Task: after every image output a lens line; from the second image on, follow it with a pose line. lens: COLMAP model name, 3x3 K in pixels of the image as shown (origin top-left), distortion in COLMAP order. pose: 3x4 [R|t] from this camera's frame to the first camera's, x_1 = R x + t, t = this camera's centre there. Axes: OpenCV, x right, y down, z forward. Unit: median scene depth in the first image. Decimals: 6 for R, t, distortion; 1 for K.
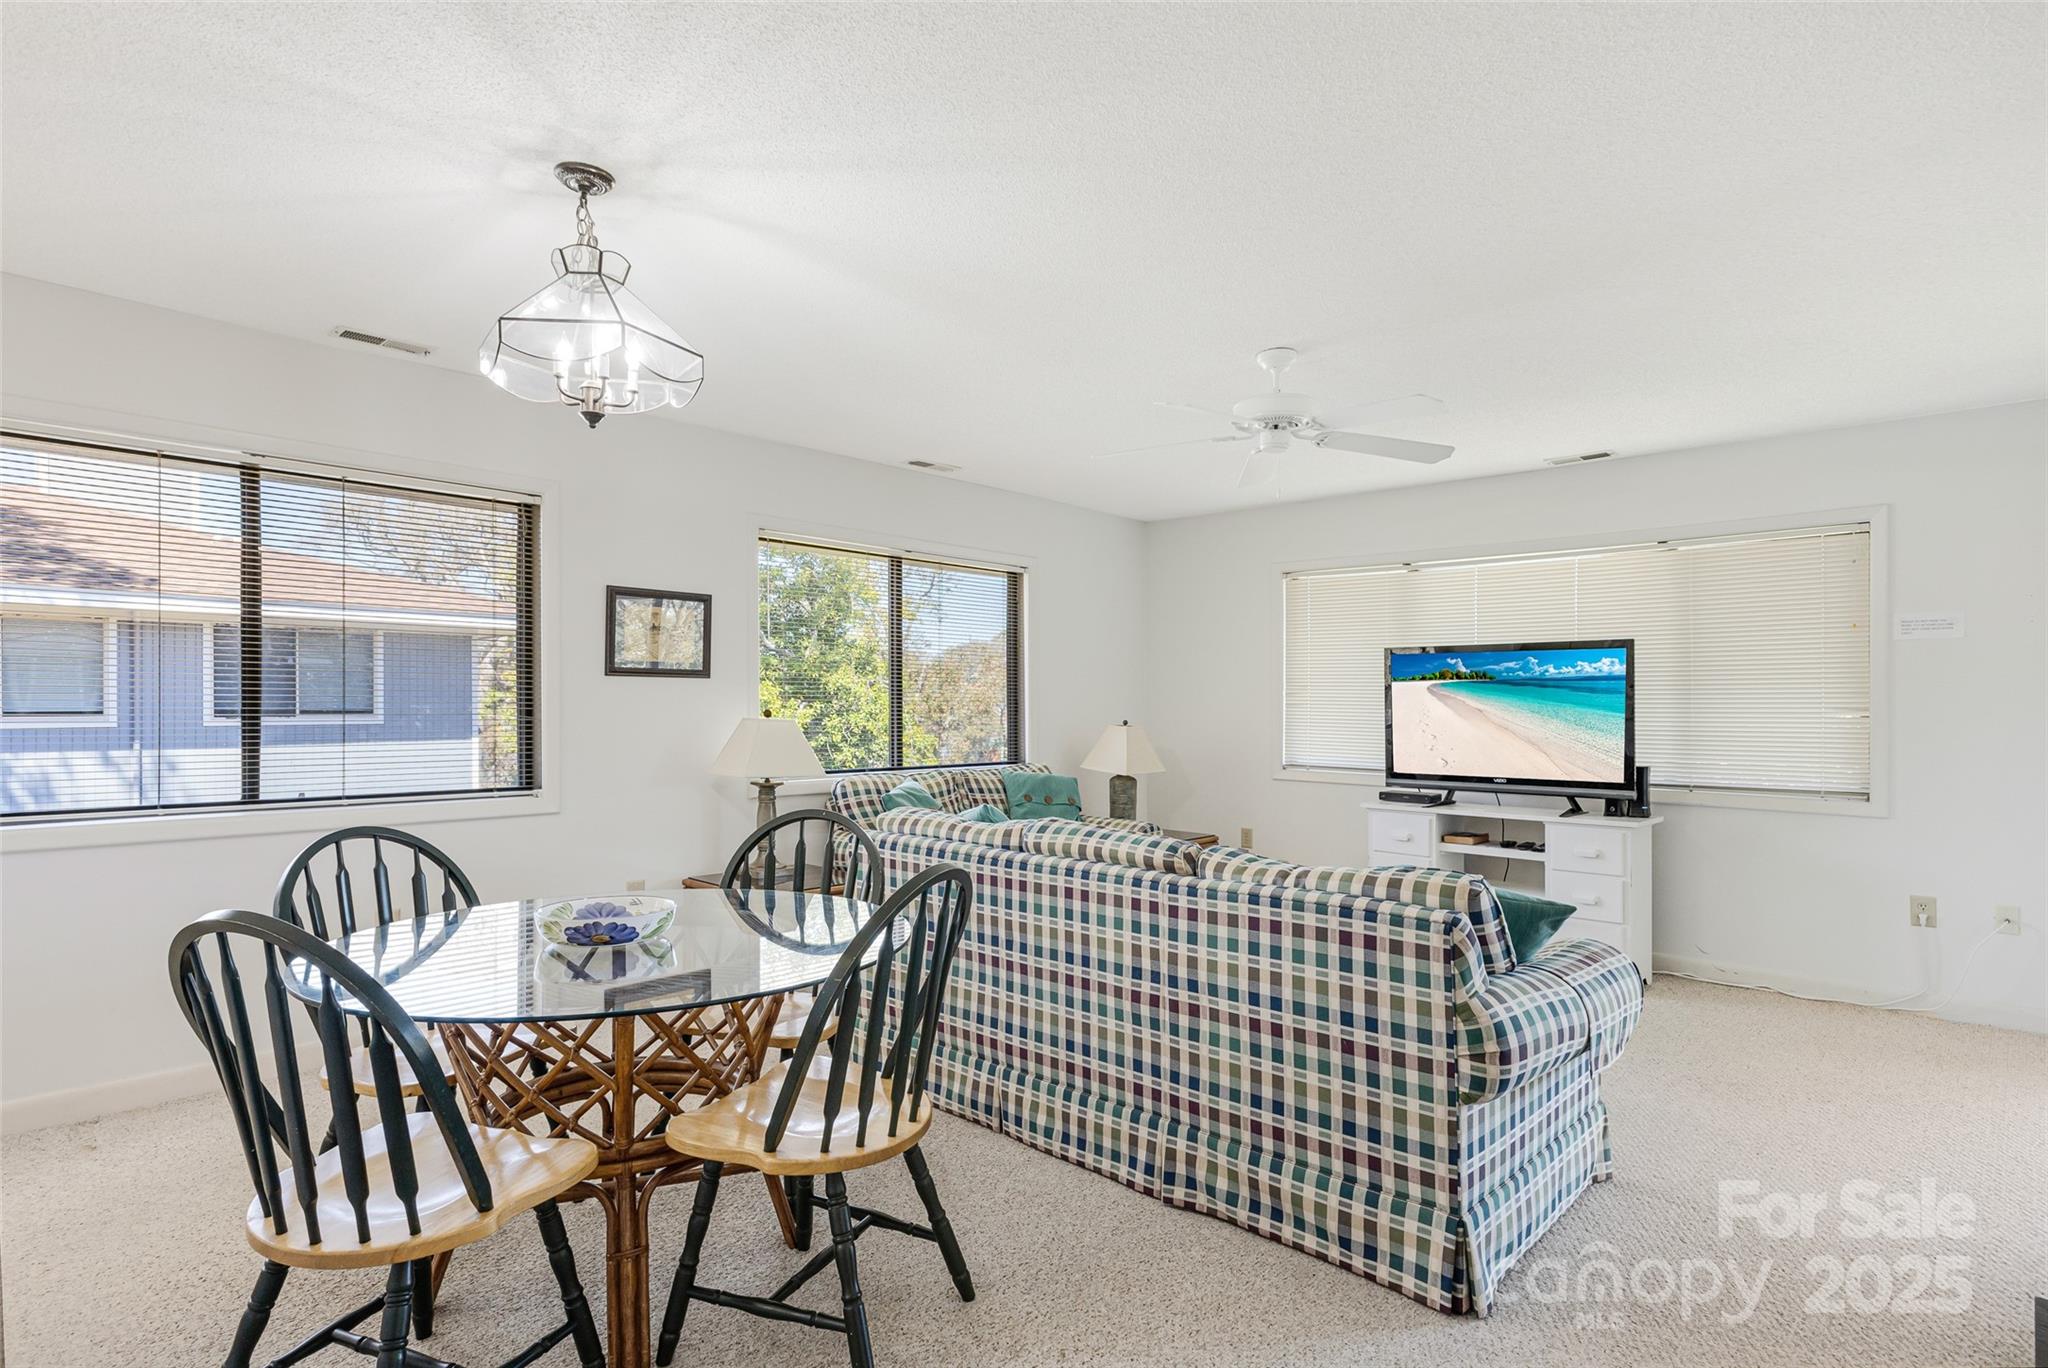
lens RADIAL K [[1076.5, 0, 1025.2], [0, 1076.5, 686.0], [0, 0, 1]] dist [0.027327, -0.000647]
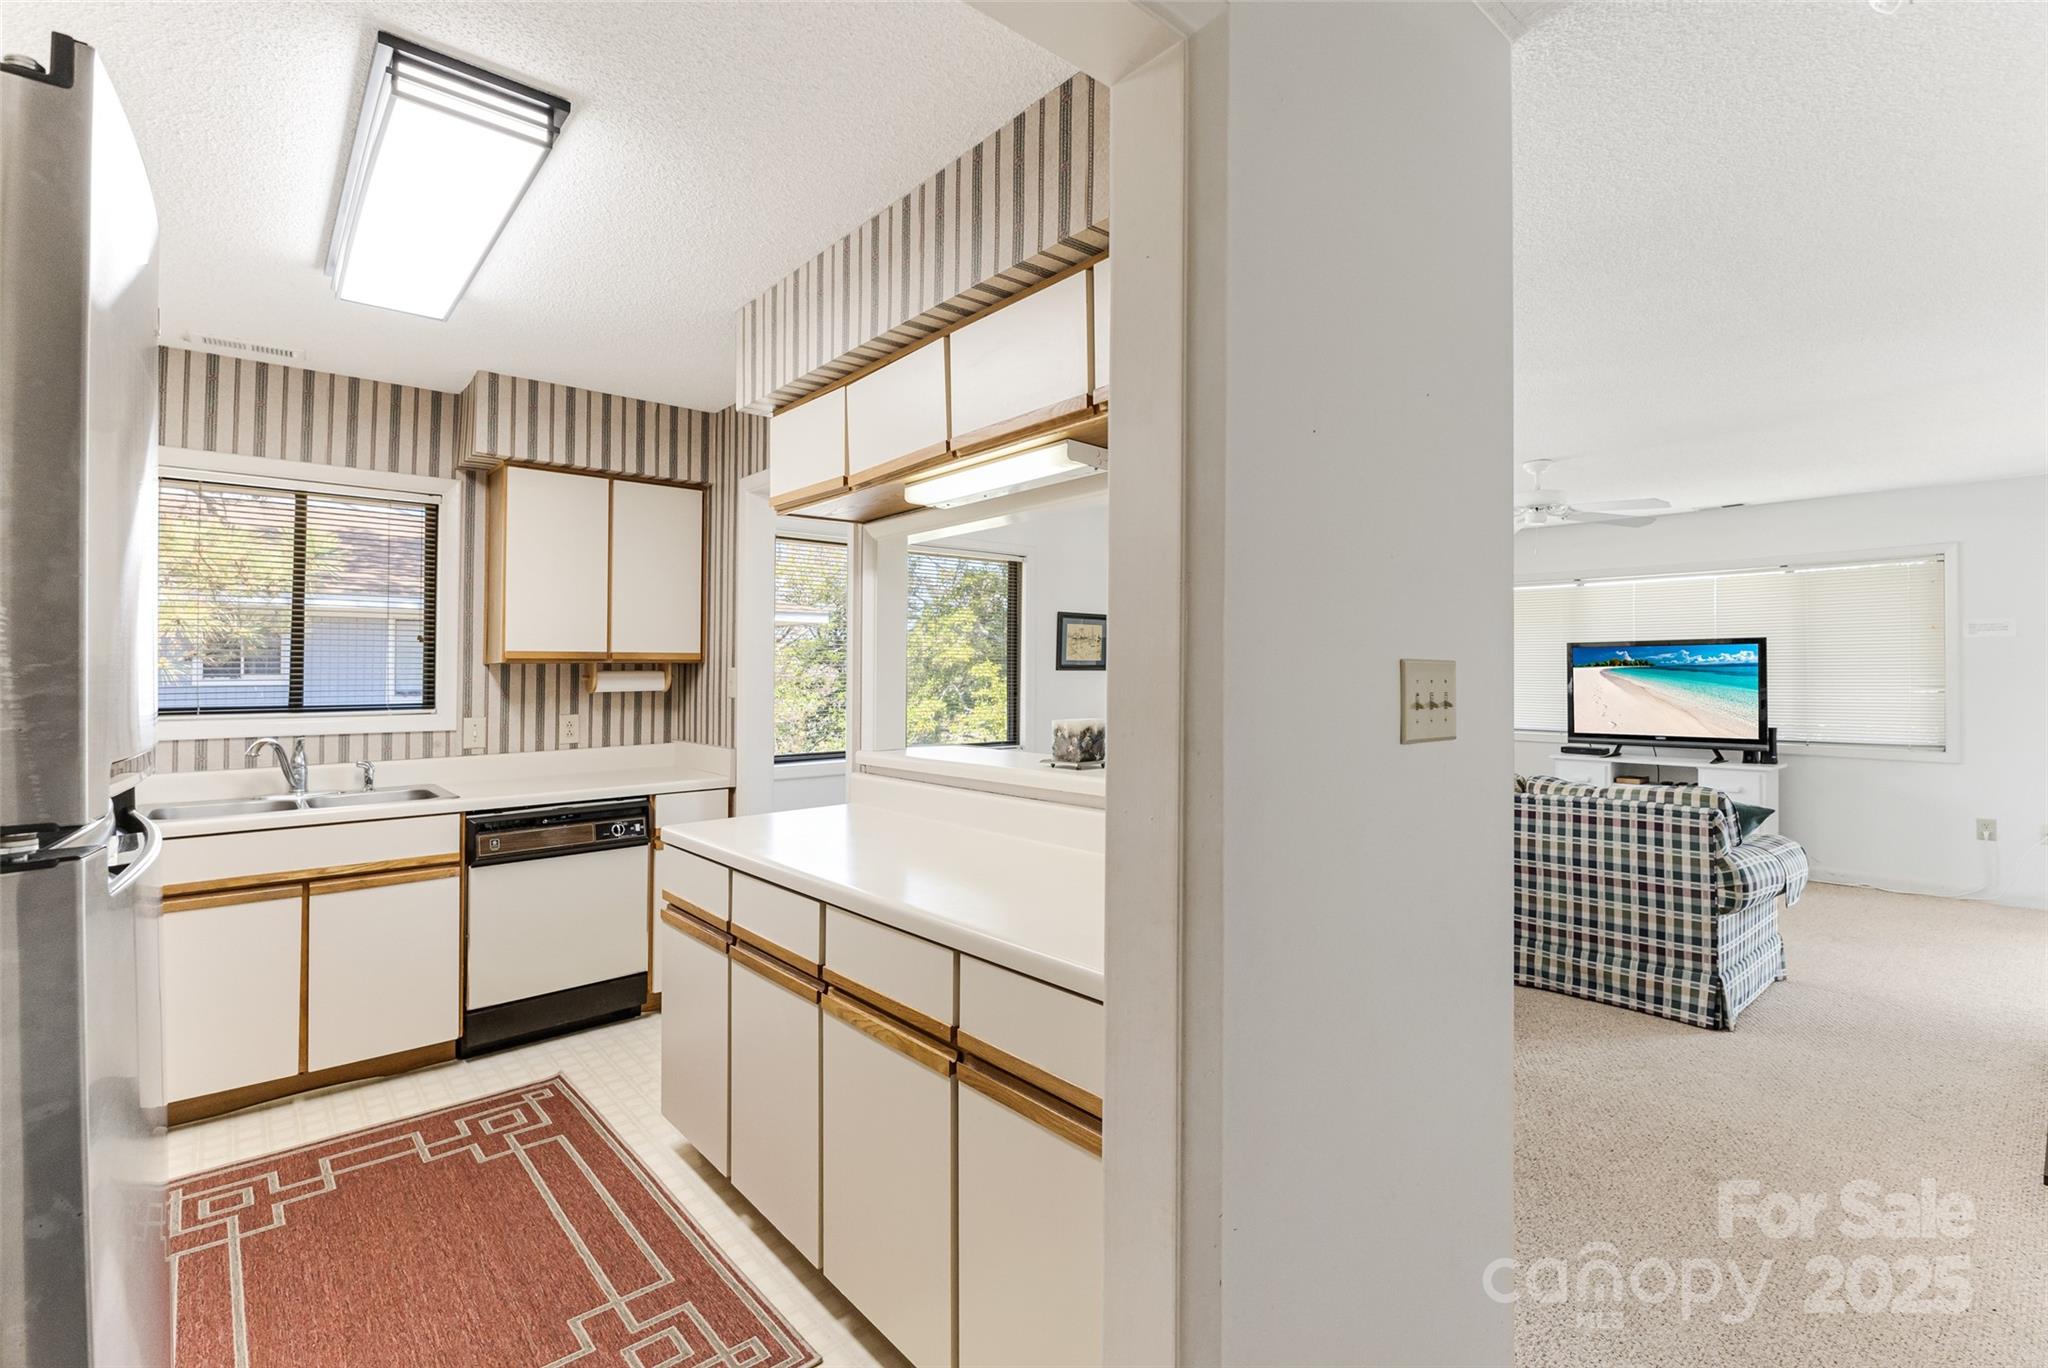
lens RADIAL K [[971.7, 0, 1014.4], [0, 971.7, 661.2], [0, 0, 1]] dist [0.010797, 0.001135]
pose [[0.996293, -0.009152, -0.085537, -0.309062], [0.009456, 0.999950, 0.003151, -0.026154], [0.085504, -0.003948, 0.996330, -0.357461]]
